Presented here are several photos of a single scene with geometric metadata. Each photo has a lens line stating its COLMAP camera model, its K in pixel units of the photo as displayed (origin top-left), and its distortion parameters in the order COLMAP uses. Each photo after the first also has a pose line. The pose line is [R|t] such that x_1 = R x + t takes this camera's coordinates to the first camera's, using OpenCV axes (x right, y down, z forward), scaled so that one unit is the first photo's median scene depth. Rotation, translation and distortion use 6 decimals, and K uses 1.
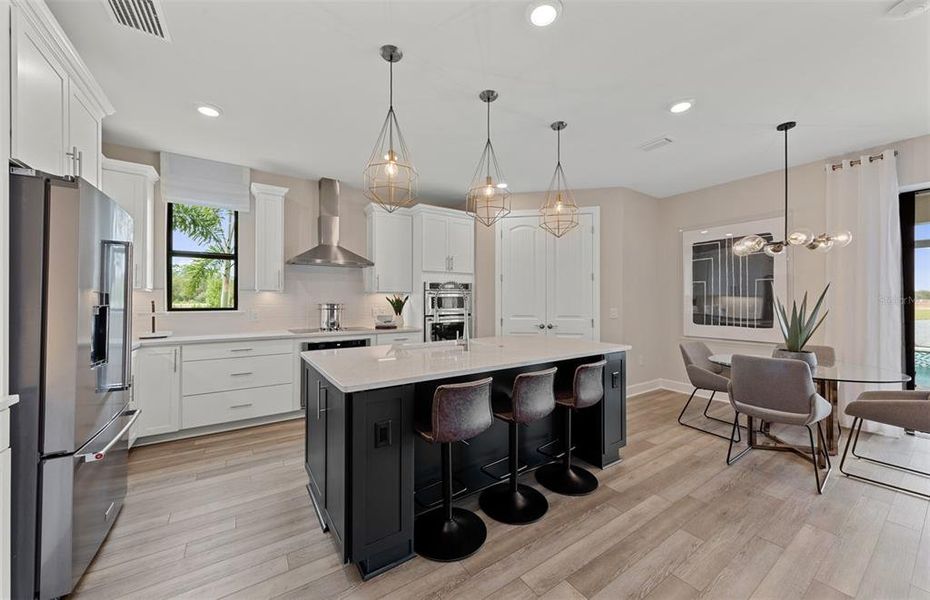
lens RADIAL K [[337.4, 0, 465.7], [0, 337.4, 299.4], [0, 0, 1]] dist [0.001126, -0.000044]
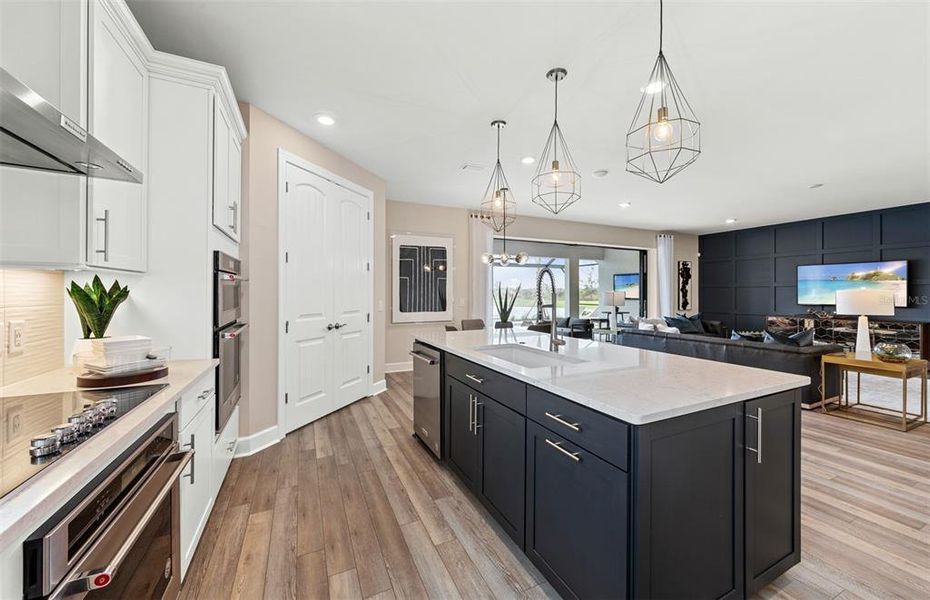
lens RADIAL K [[339.0, 0, 461.0], [0, 339.0, 292.7], [0, 0, 1]] dist [0.001774, 0.000166]
pose [[0.152812, -0.001633, 0.988254, -0.656076], [-0.001202, 0.999998, 0.001838, 0.001533], [-0.988255, -0.001469, 0.152809, 0.805807]]
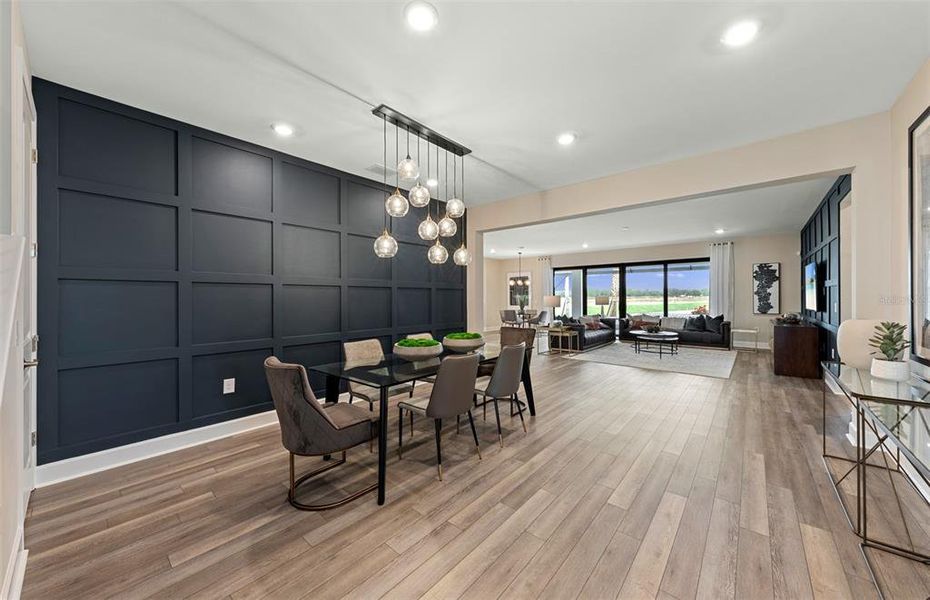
lens RADIAL K [[335.0, 0, 465.3], [0, 335.0, 297.4], [0, 0, 1]] dist [-0.000613, -0.000037]
pose [[0.963644, 0.001187, 0.267189, -0.618070], [-0.000225, 0.999993, -0.003629, 0.023731], [-0.267191, 0.003437, 0.963637, -2.231966]]
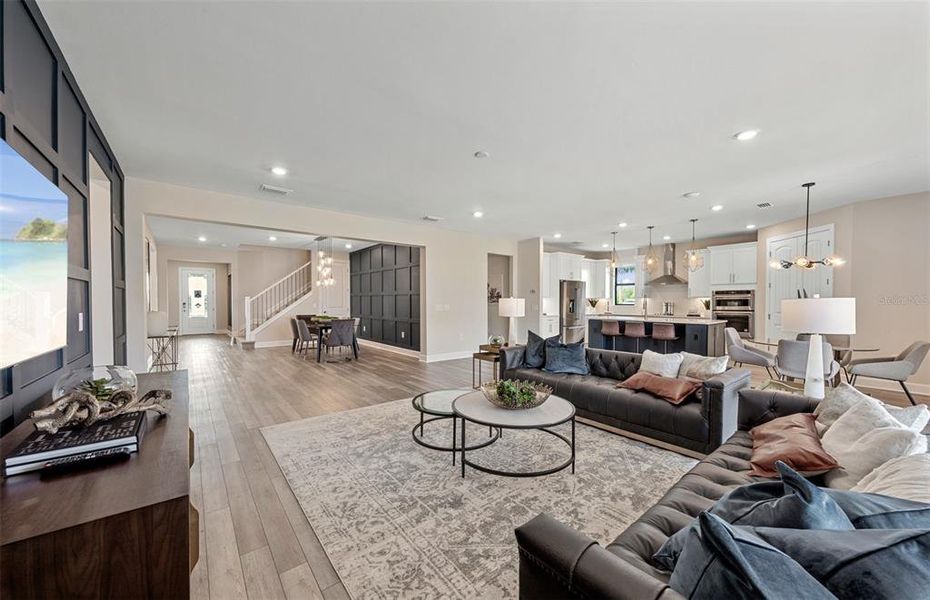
lens RADIAL K [[340.0, 0, 464.4], [0, 340.0, 301.7], [0, 0, 1]] dist [0.000593, 0.000031]
pose [[0.087023, 0.000755, -0.996206, 1.965512], [-0.000637, 1.000000, 0.000702, 0.005845], [0.996206, 0.000574, 0.087024, -0.553276]]
